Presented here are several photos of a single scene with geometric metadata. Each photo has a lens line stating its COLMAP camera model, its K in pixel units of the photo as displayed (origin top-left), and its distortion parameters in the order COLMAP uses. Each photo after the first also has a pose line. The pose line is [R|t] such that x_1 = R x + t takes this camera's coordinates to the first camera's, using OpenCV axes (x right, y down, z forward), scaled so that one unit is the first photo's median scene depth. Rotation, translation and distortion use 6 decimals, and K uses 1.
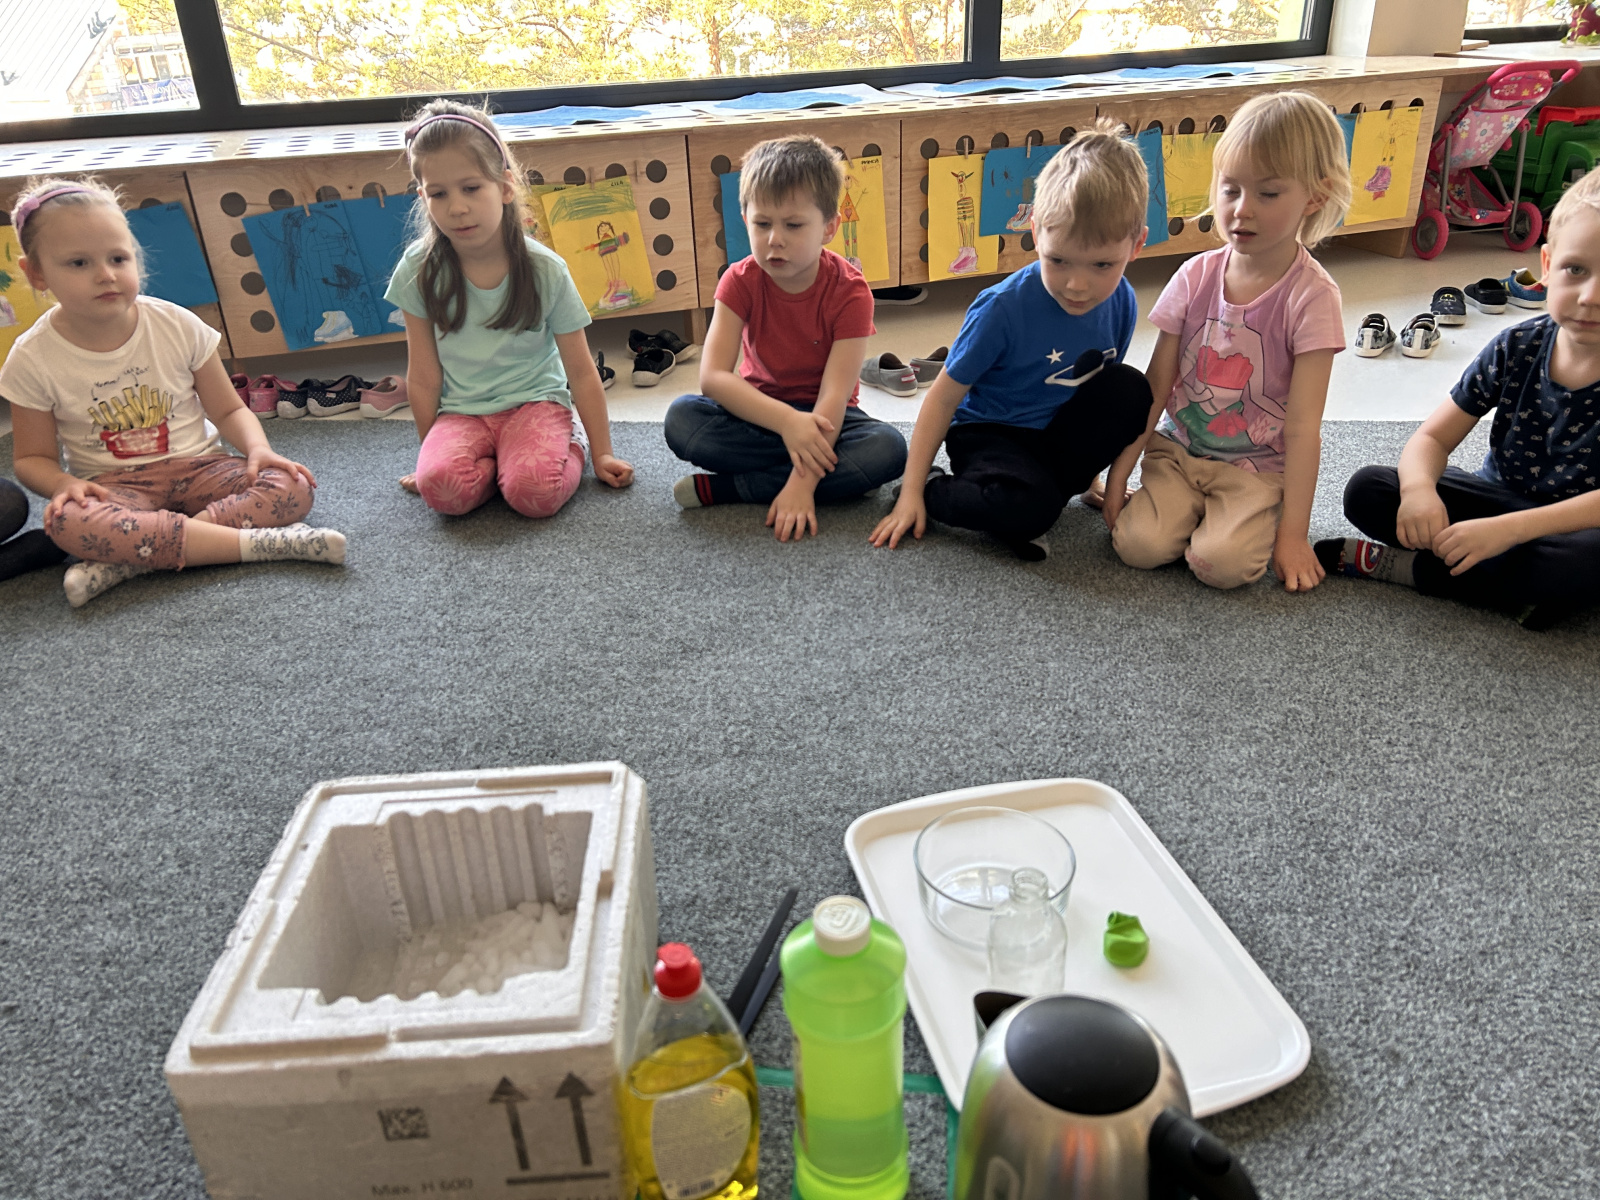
lens RADIAL K [[1199.2, 0, 801.6], [0, 1199.2, 608.2], [0, 0, 1]] dist [0.013932, -0.008410]
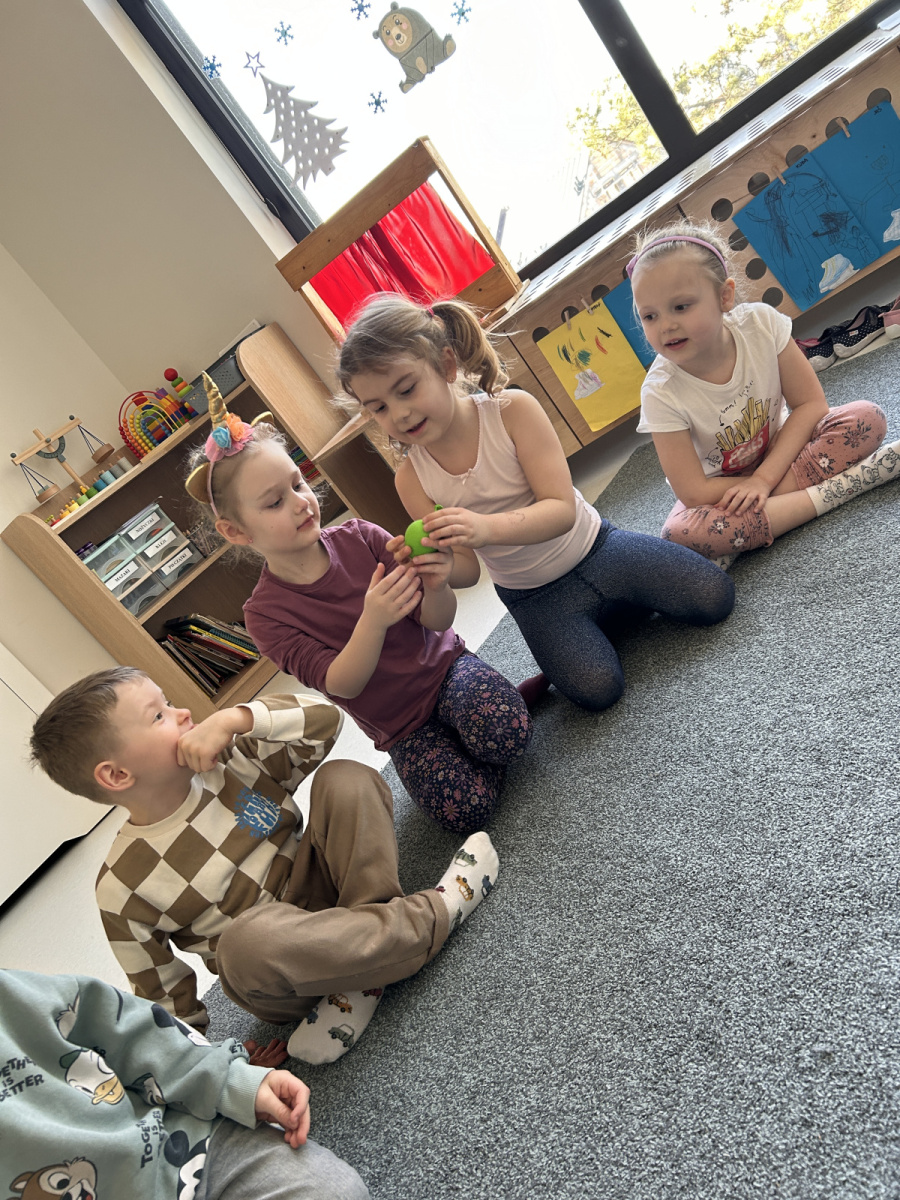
lens RADIAL K [[899.4, 0, 448.9], [0, 899.4, 602.7], [0, 0, 1]] dist [0.013932, -0.008410]
pose [[0.664753, -0.220079, -0.713911, -0.113617], [0.286577, 0.957637, -0.028369, -0.029313], [0.689911, -0.185731, 0.699662, 0.153562]]
